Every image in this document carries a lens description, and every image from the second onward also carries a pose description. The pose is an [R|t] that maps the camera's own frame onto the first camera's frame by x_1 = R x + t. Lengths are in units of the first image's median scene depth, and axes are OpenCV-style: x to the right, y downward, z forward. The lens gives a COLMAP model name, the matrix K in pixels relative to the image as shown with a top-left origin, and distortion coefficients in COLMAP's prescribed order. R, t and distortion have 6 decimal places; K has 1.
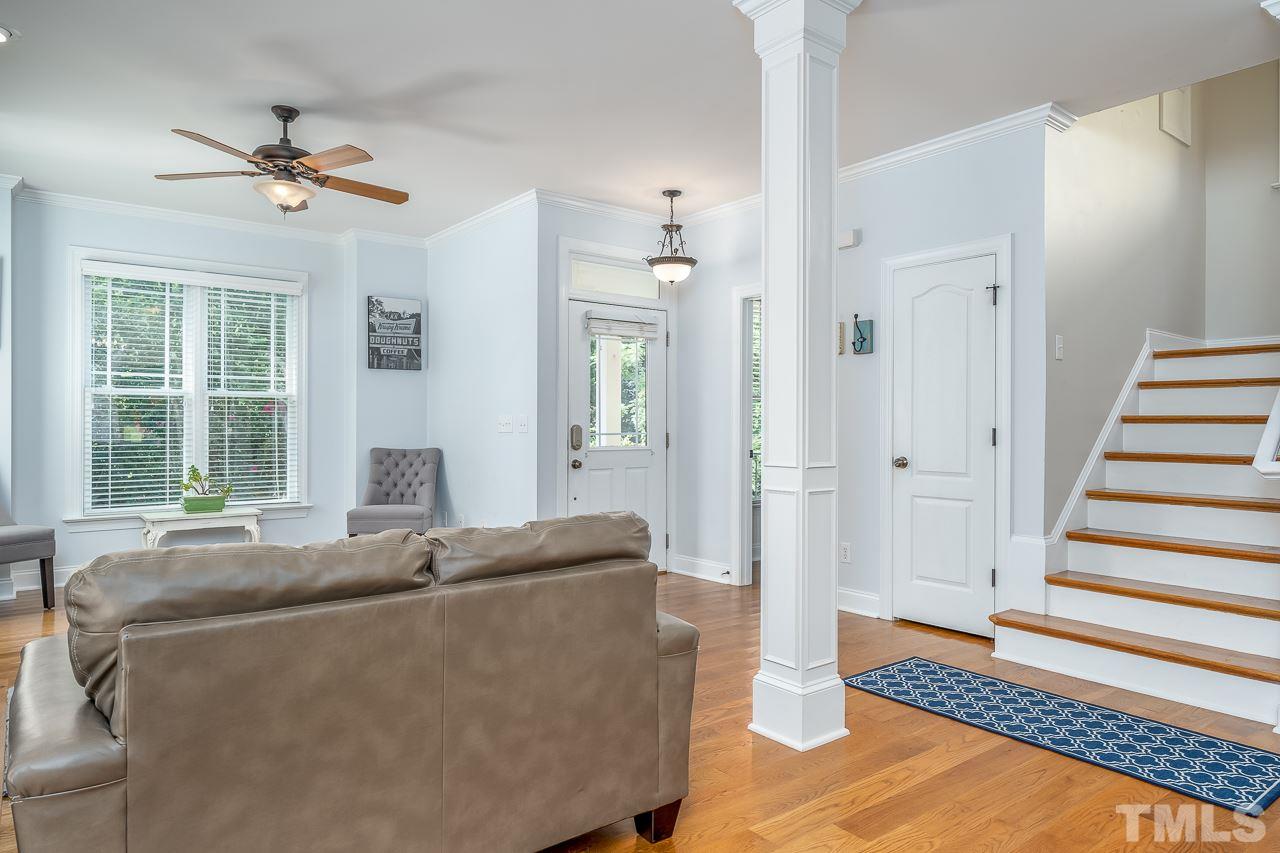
lens RADIAL K [[779.6, 0, 642.4], [0, 779.6, 429.4], [0, 0, 1]] dist [-0.045464, -0.001313]
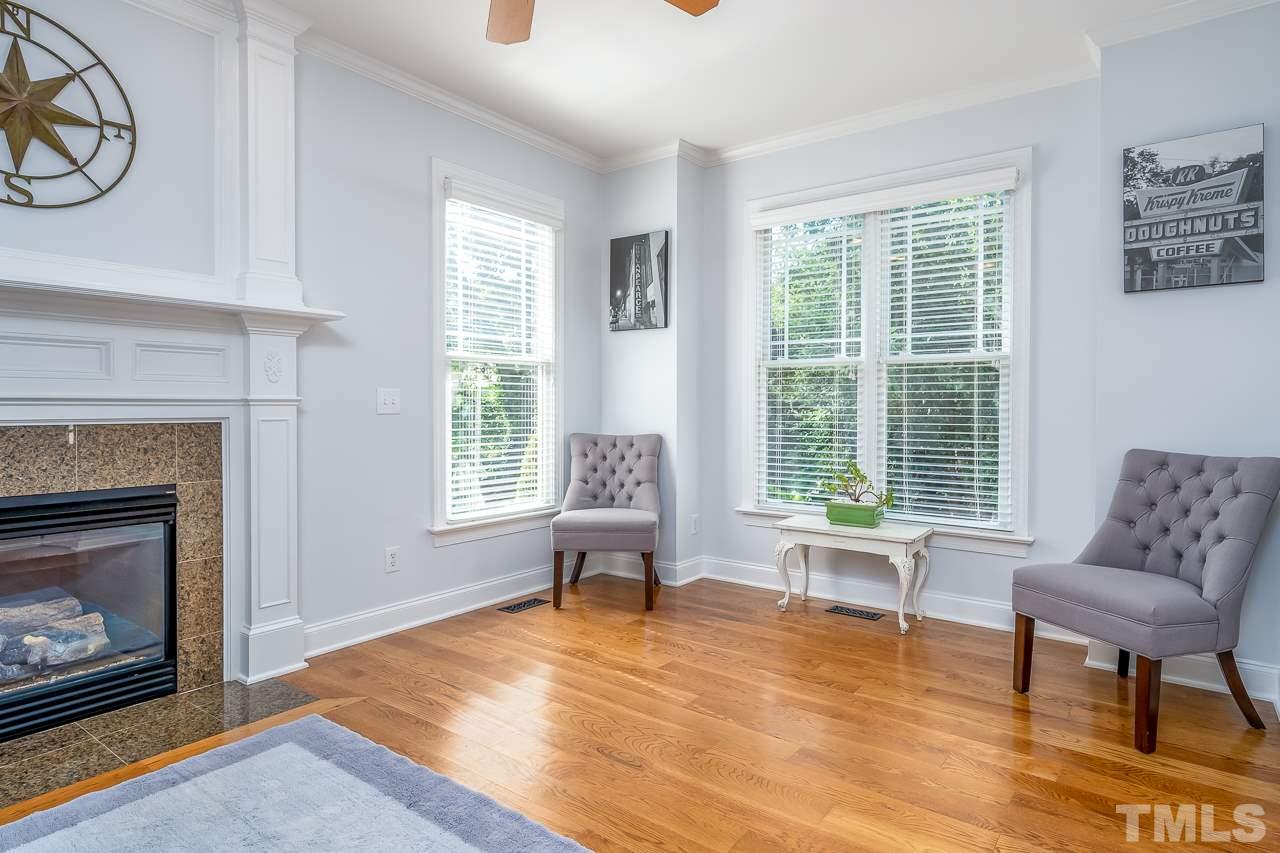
lens RADIAL K [[710.5, 0, 663.5], [0, 710.5, 411.2], [0, 0, 1]] dist [-0.000508, 0.003098]
pose [[0.265150, 0.010198, -0.964153, 0.018535], [-0.002274, 0.999948, 0.009951, -0.004970], [0.964204, -0.000446, 0.265159, 0.592675]]
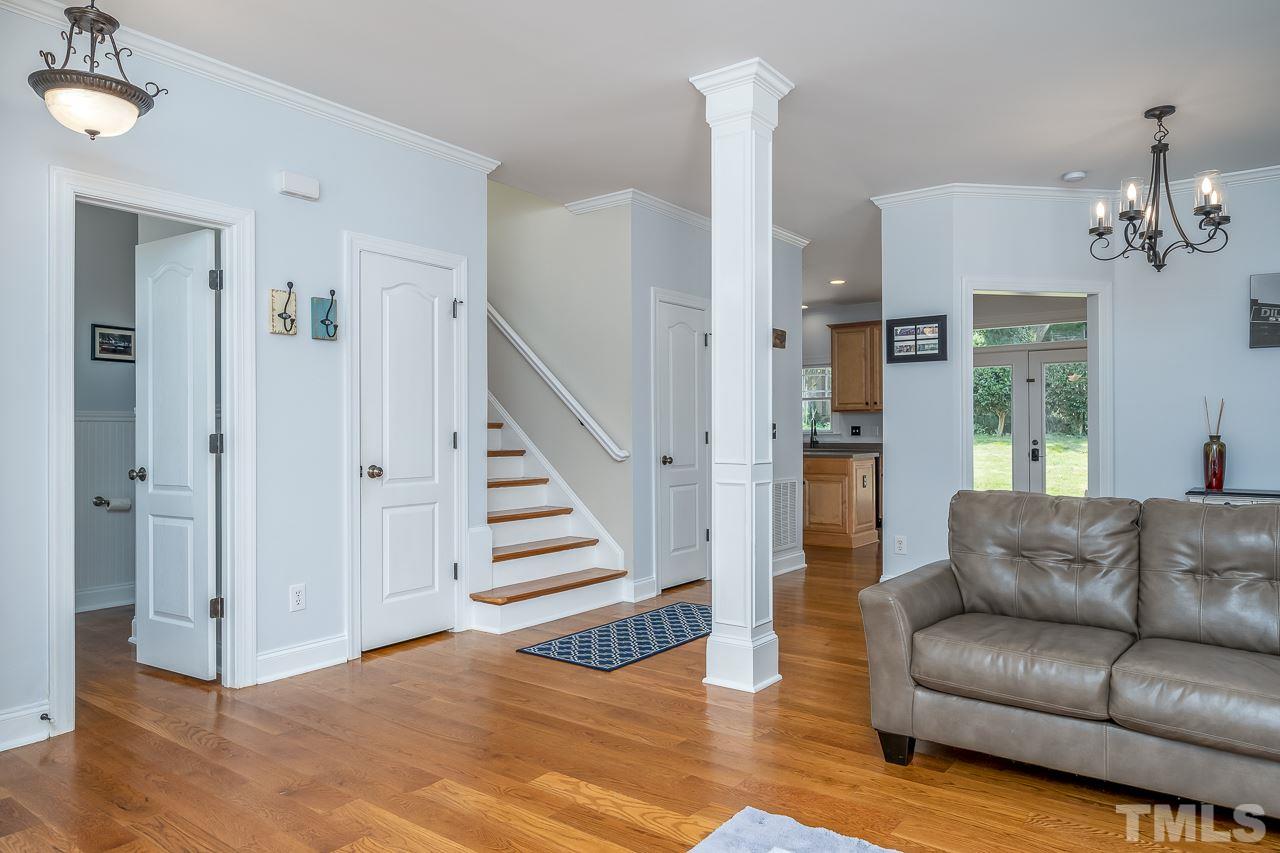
lens RADIAL K [[830.8, 0, 639.7], [0, 830.8, 427.4], [0, 0, 1]] dist [0.001867, -0.001022]
pose [[-0.258429, -0.001299, 0.966029, -0.466494], [-0.002358, 0.999997, 0.000714, -0.006273], [-0.966027, -0.002093, -0.258431, 0.673475]]
